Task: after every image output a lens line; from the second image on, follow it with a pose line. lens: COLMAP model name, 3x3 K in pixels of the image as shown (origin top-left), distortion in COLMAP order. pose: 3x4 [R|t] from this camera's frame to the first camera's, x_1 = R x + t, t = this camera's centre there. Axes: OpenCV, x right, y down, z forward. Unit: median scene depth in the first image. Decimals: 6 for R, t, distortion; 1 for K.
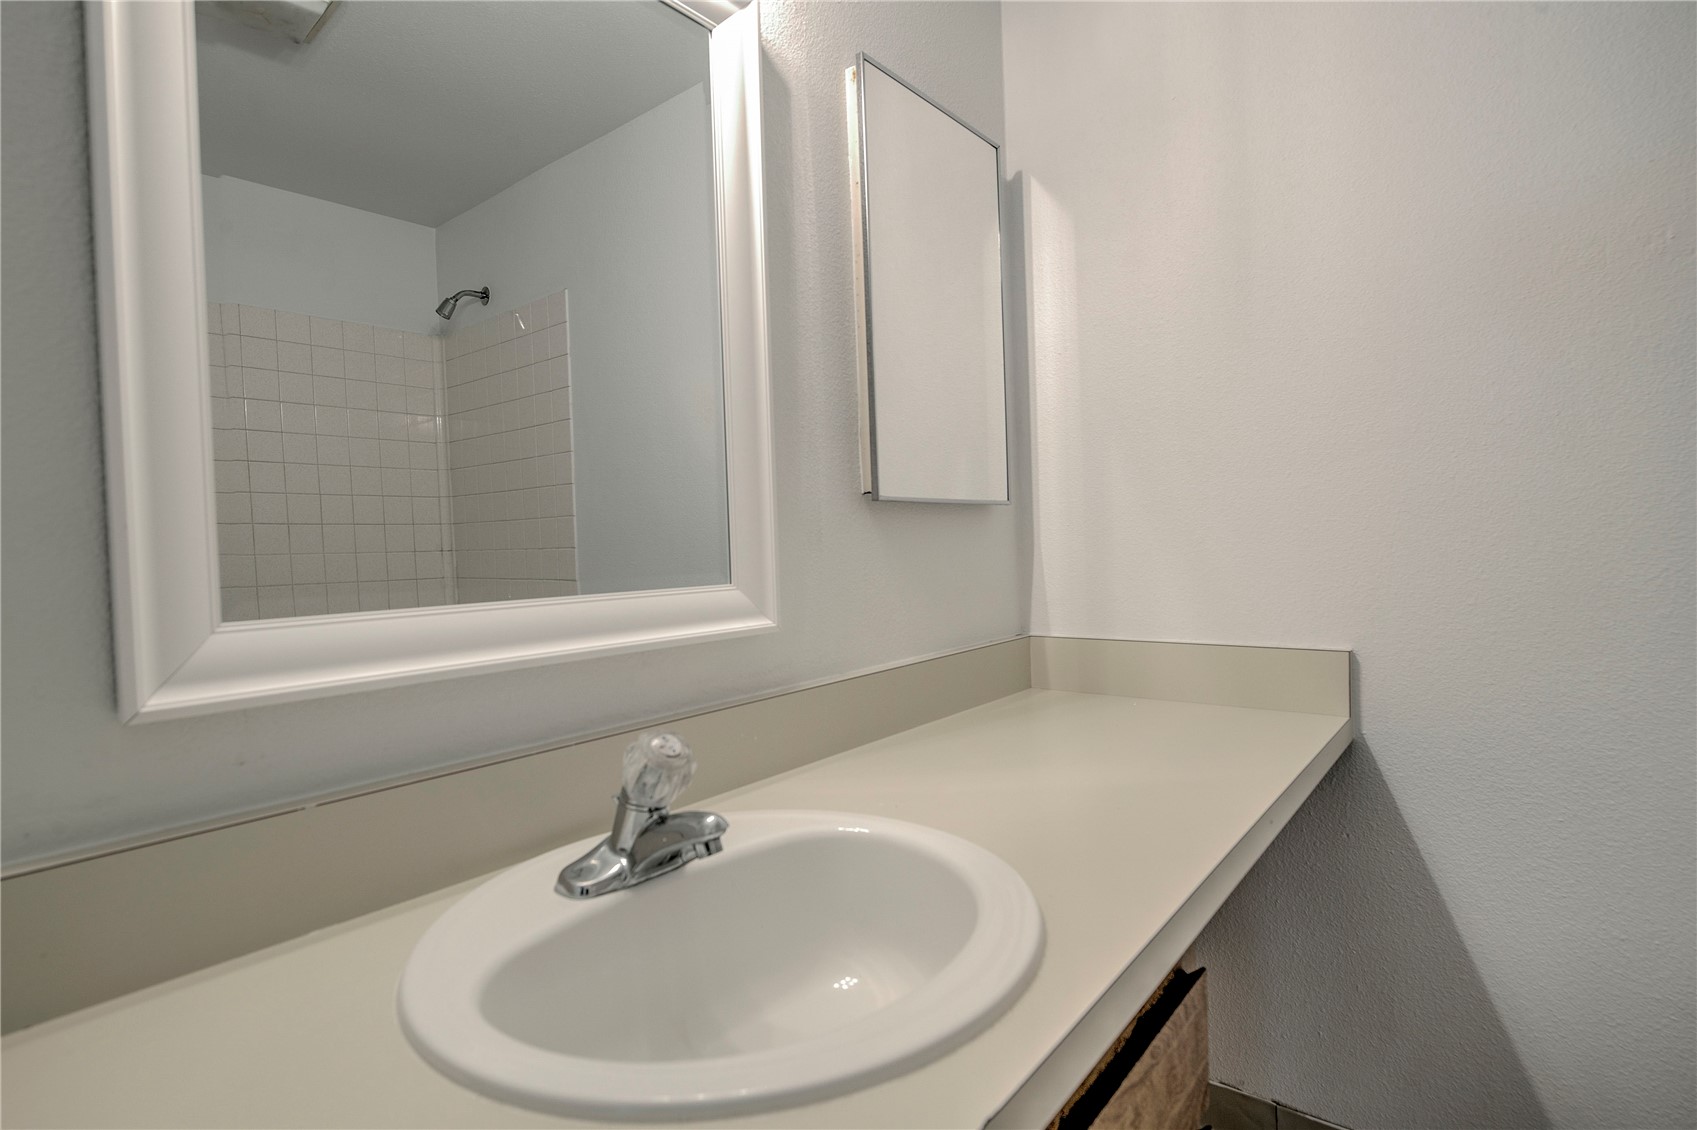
lens RADIAL K [[821.7, 0, 848.5], [0, 821.7, 565.0], [0, 0, 1]] dist [-0.013317, 0.000090]
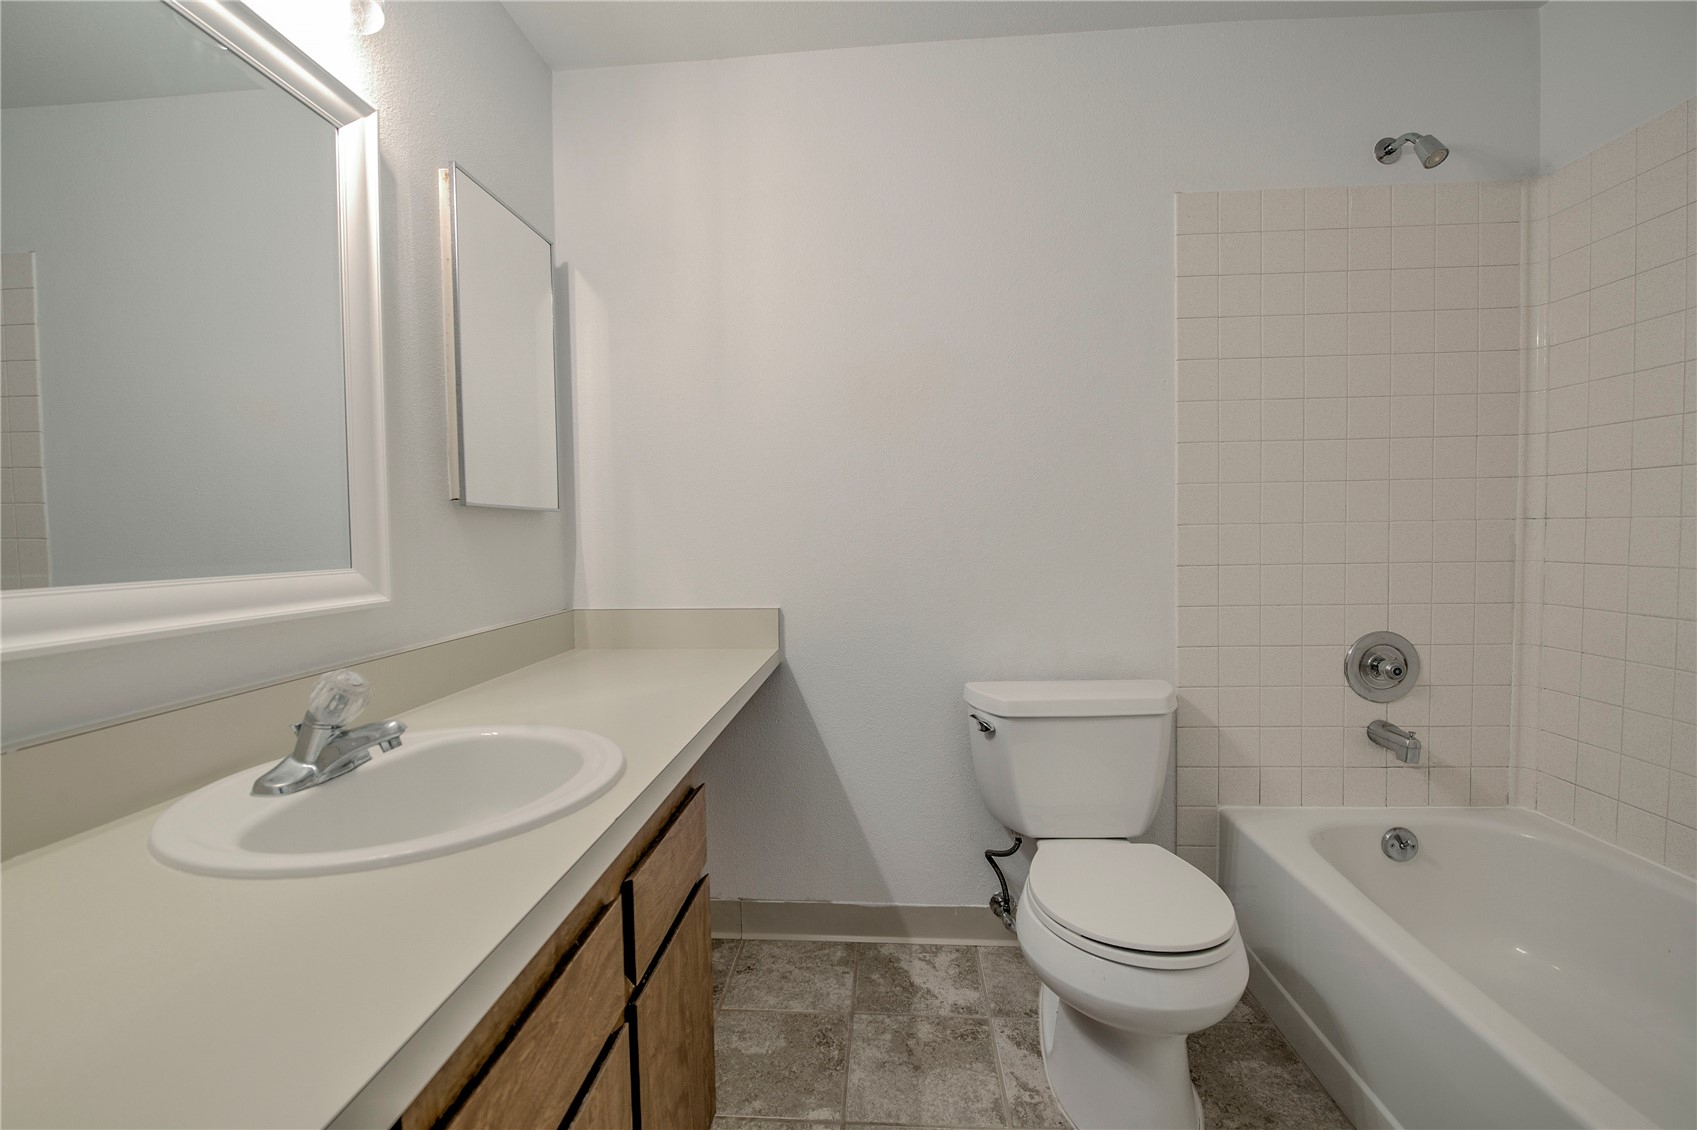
lens RADIAL K [[735.7, 0, 848.5], [0, 735.7, 565.0], [0, 0, 1]] dist [-0.001326, -0.000686]
pose [[0.806598, -0.002565, 0.591095, -0.193694], [0.001875, 0.999997, 0.001781, 0.017731], [-0.591098, -0.000328, 0.806600, -0.359561]]
